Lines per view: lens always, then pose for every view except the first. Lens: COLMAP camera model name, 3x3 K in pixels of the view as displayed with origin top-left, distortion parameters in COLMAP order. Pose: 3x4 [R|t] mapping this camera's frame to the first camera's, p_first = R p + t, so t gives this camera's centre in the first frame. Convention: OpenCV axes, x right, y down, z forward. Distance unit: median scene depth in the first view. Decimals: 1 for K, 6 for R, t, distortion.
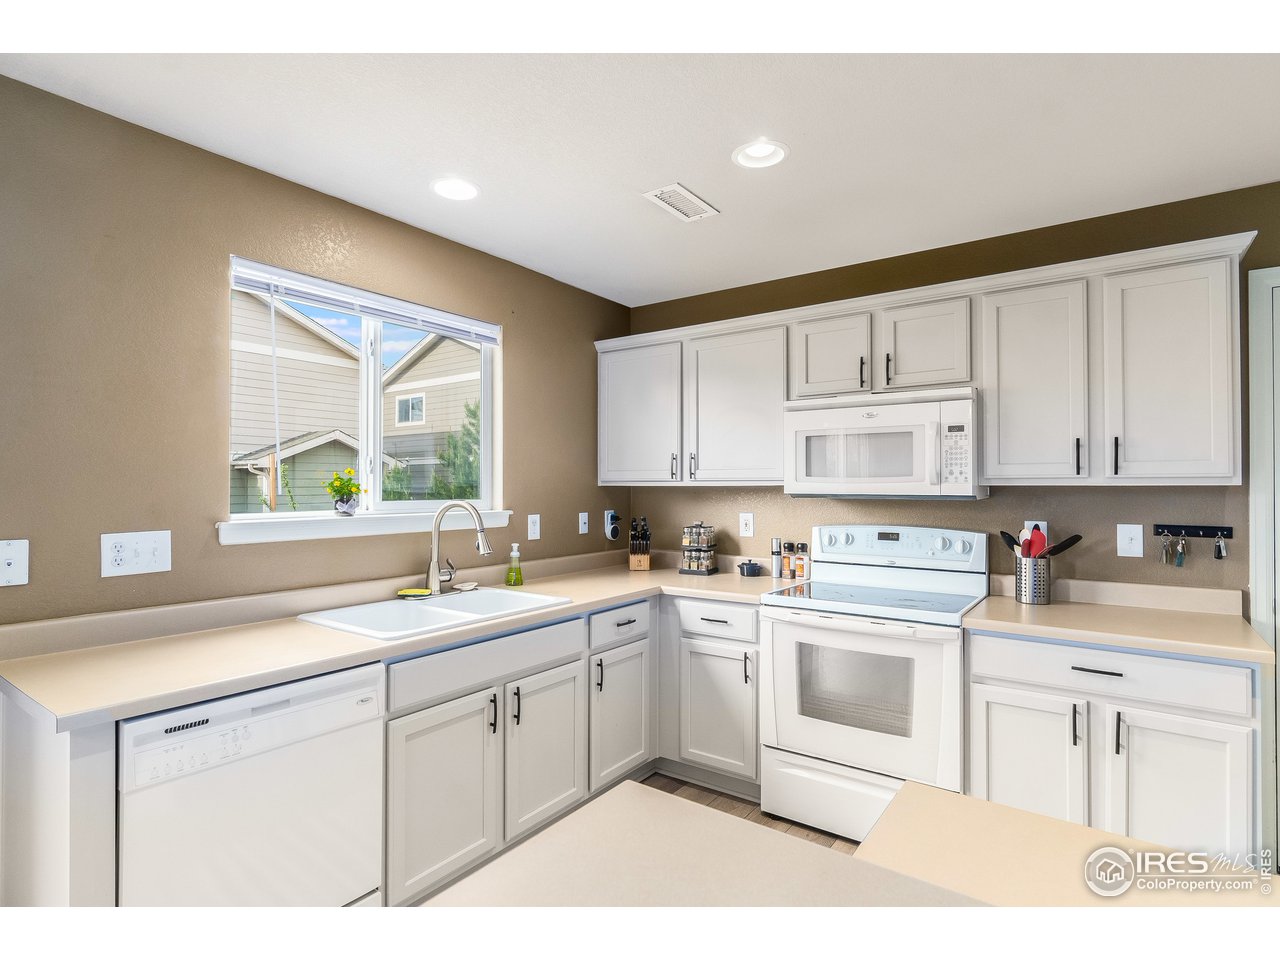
lens RADIAL K [[670.5, 0, 611.0], [0, 670.5, 476.2], [0, 0, 1]] dist [-0.003687, -0.000679]
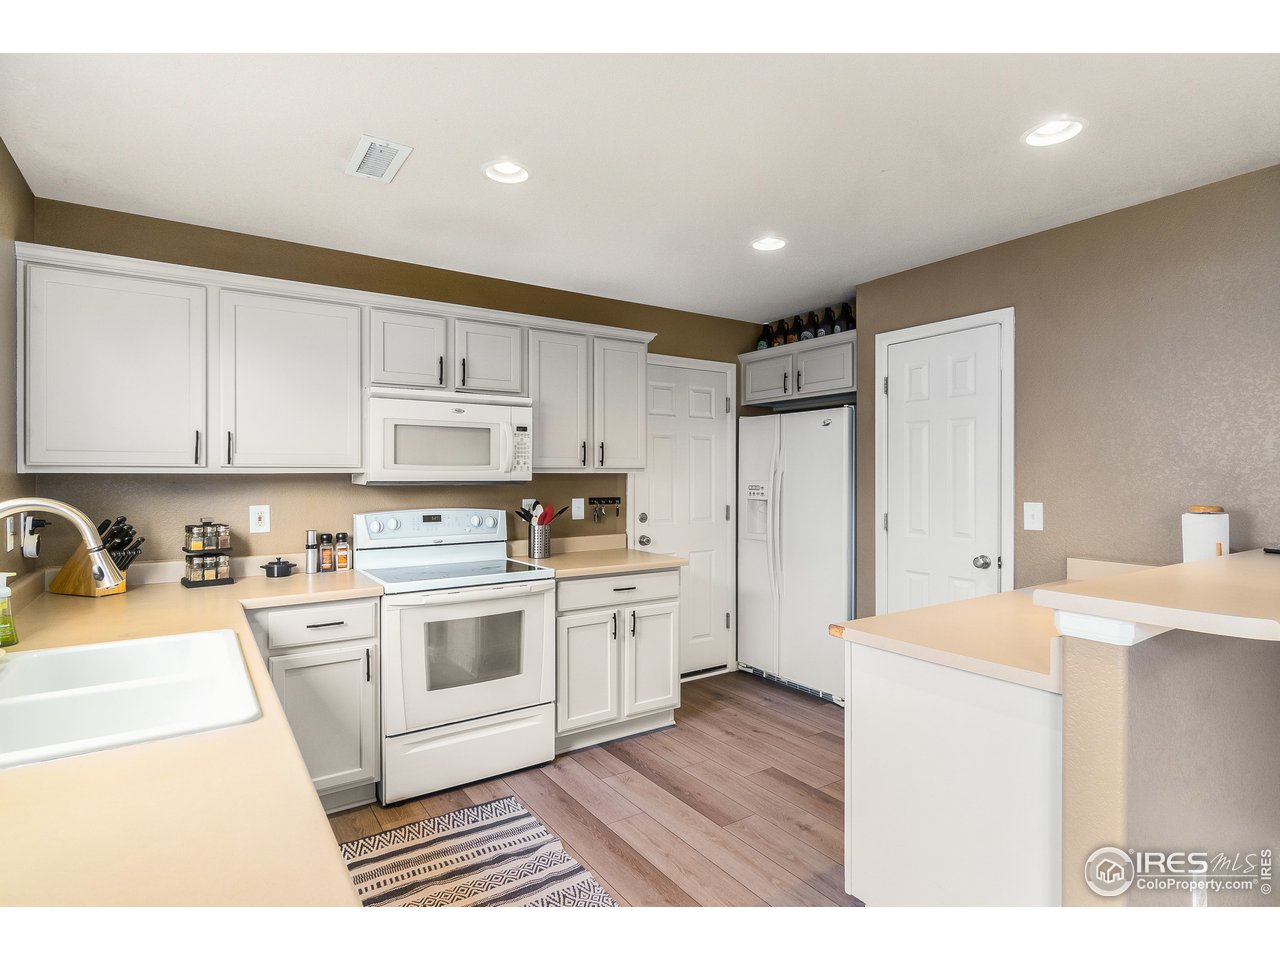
lens RADIAL K [[664.8, 0, 640.0], [0, 664.8, 480.0], [0, 0, 1]] dist [-0.002792, -0.000641]
pose [[0.320517, -0.007985, 0.947209, -0.565381], [-0.011365, 0.999860, 0.012274, 0.008174], [-0.947175, -0.014699, 0.320382, 0.339813]]
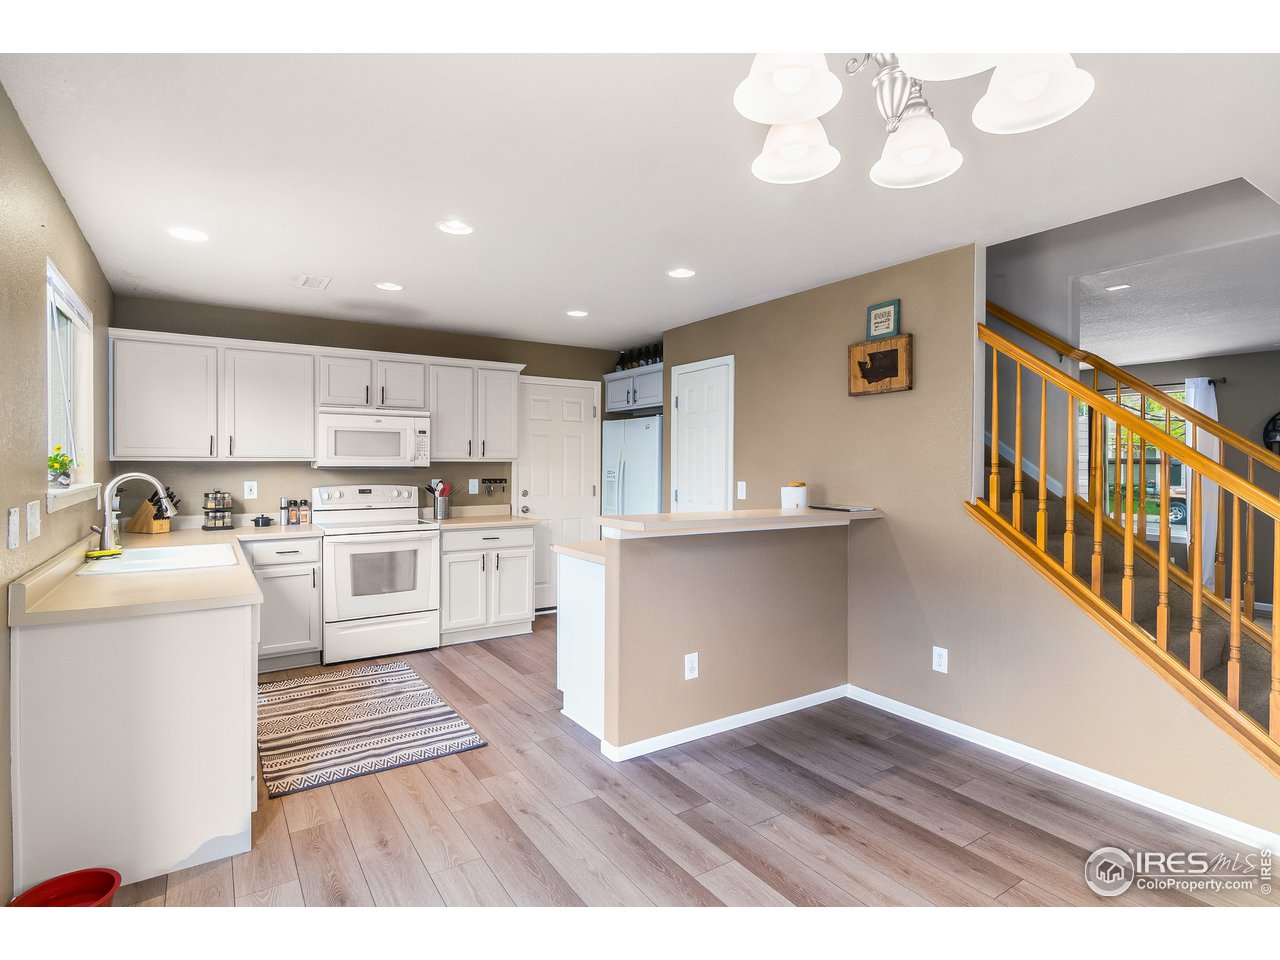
lens RADIAL K [[674.3, 0, 642.0], [0, 674.3, 471.9], [0, 0, 1]] dist [-0.006519, -0.000821]
pose [[0.337584, -0.012133, 0.941217, -1.016855], [-0.014686, 0.999727, 0.018155, -0.000543], [-0.941181, -0.019951, 0.337313, -0.243718]]
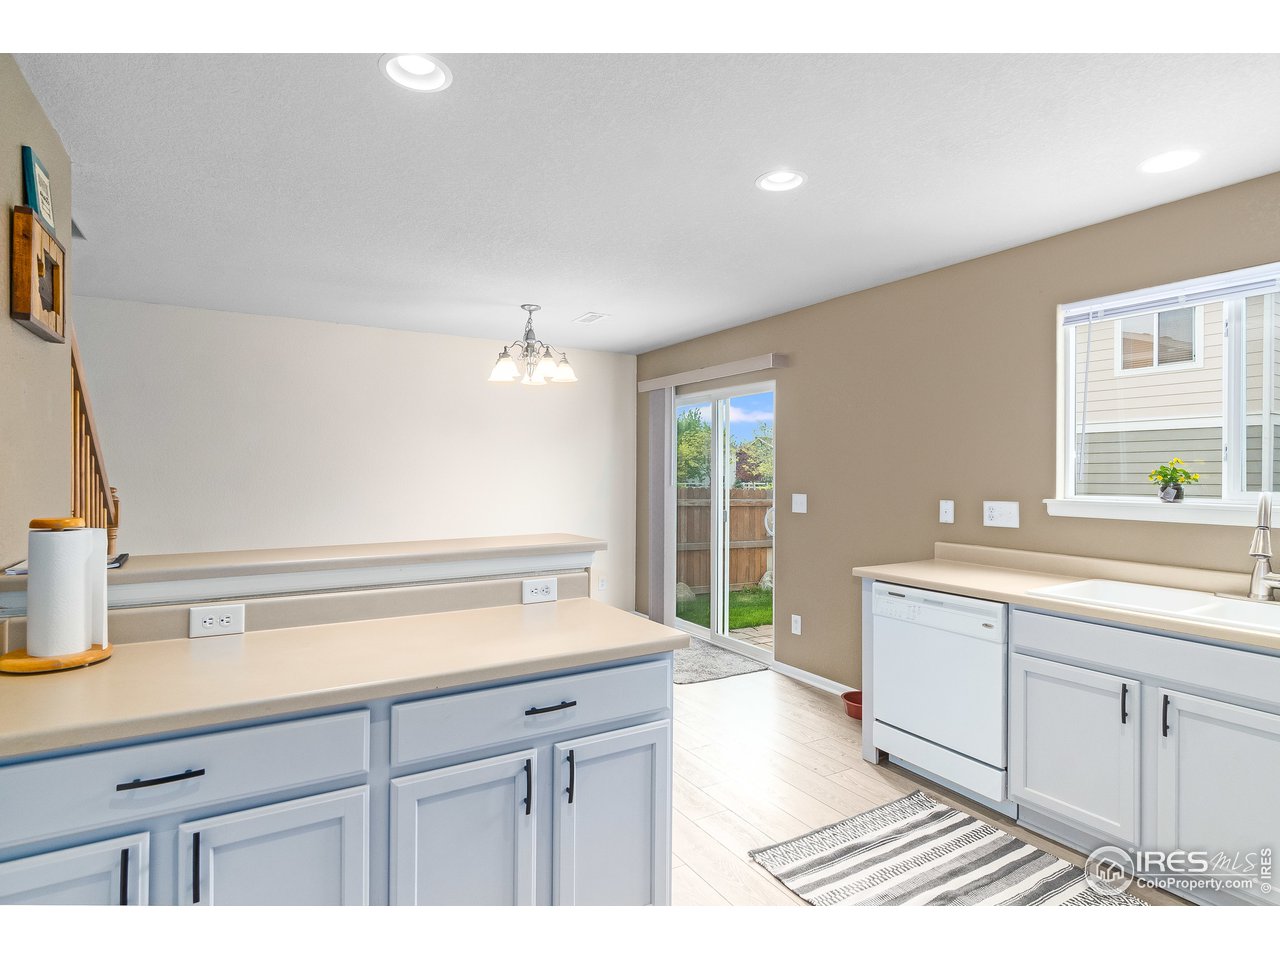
lens RADIAL K [[674.3, 0, 642.0], [0, 674.3, 471.9], [0, 0, 1]] dist [-0.006519, -0.000821]
pose [[-0.372467, -0.002038, -0.928043, 0.807275], [0.007835, 0.999955, -0.005340, 0.010597], [0.928013, -0.009260, -0.372434, 0.572092]]
